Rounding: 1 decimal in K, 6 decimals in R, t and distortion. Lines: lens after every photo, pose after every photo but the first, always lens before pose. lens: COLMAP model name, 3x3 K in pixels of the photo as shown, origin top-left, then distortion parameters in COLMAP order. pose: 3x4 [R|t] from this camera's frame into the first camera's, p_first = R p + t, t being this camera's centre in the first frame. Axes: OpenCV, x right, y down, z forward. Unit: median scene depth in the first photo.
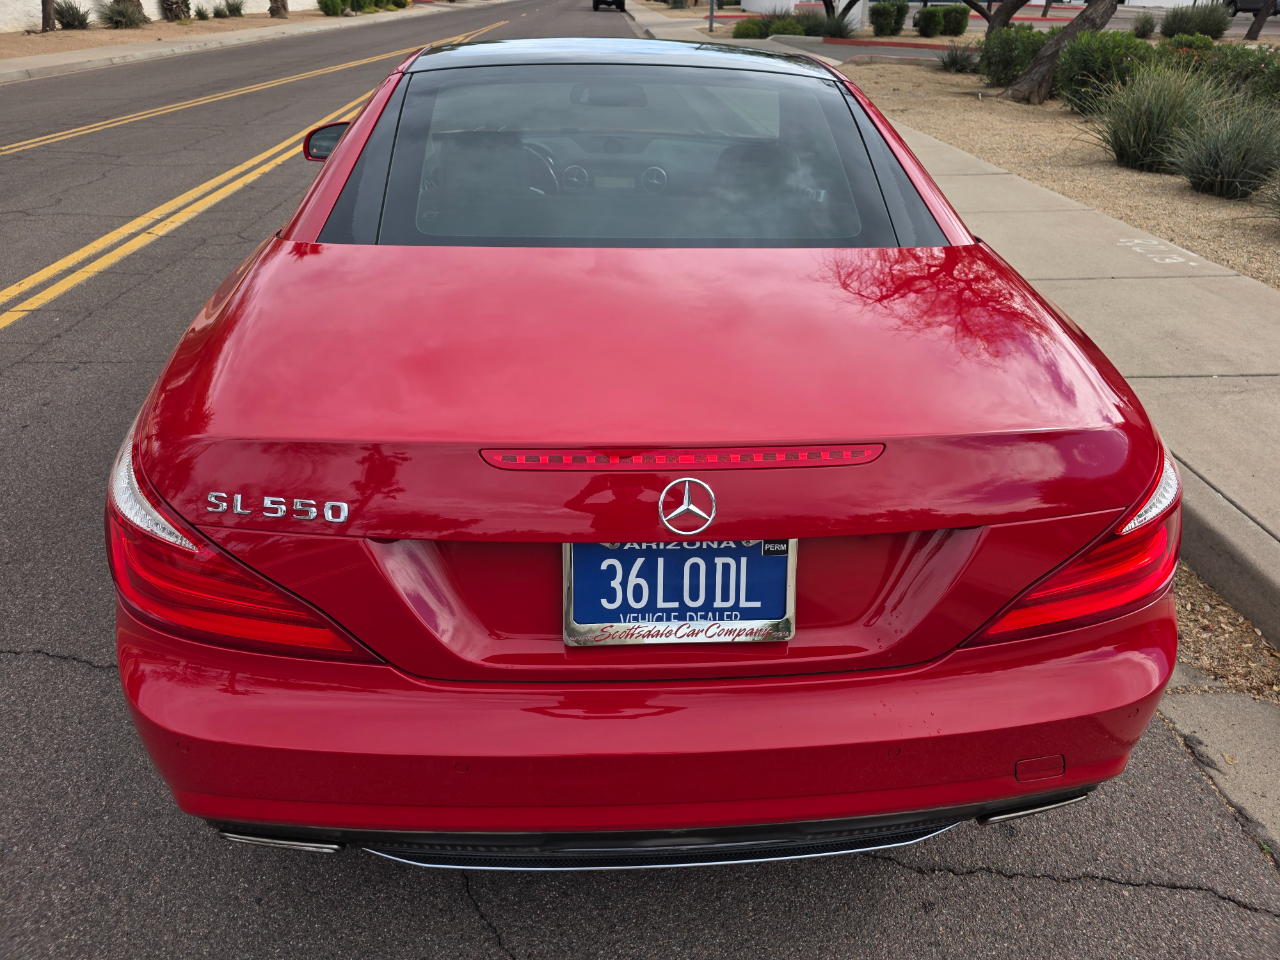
lens RADIAL K [[846.7, 0, 635.9], [0, 846.7, 462.1], [0, 0, 1]] dist [0.043161, -0.036785]
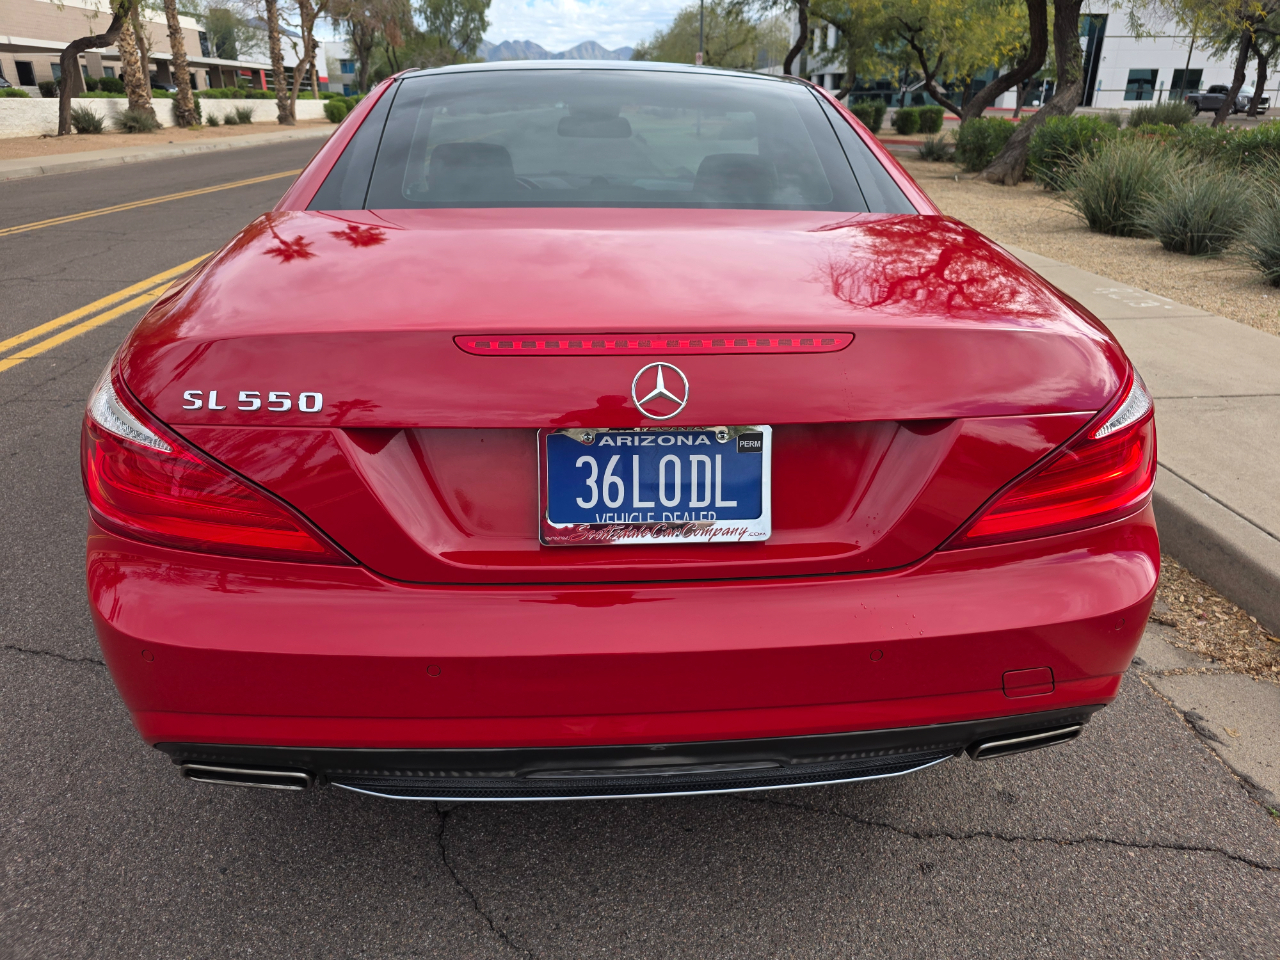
lens RADIAL K [[846.7, 0, 635.9], [0, 846.7, 462.1], [0, 0, 1]] dist [0.043161, -0.036785]
pose [[0.999932, -0.010427, 0.005219, 0.017089], [0.010908, 0.994664, -0.102587, 0.158323], [-0.004122, 0.102637, 0.994710, 0.004341]]
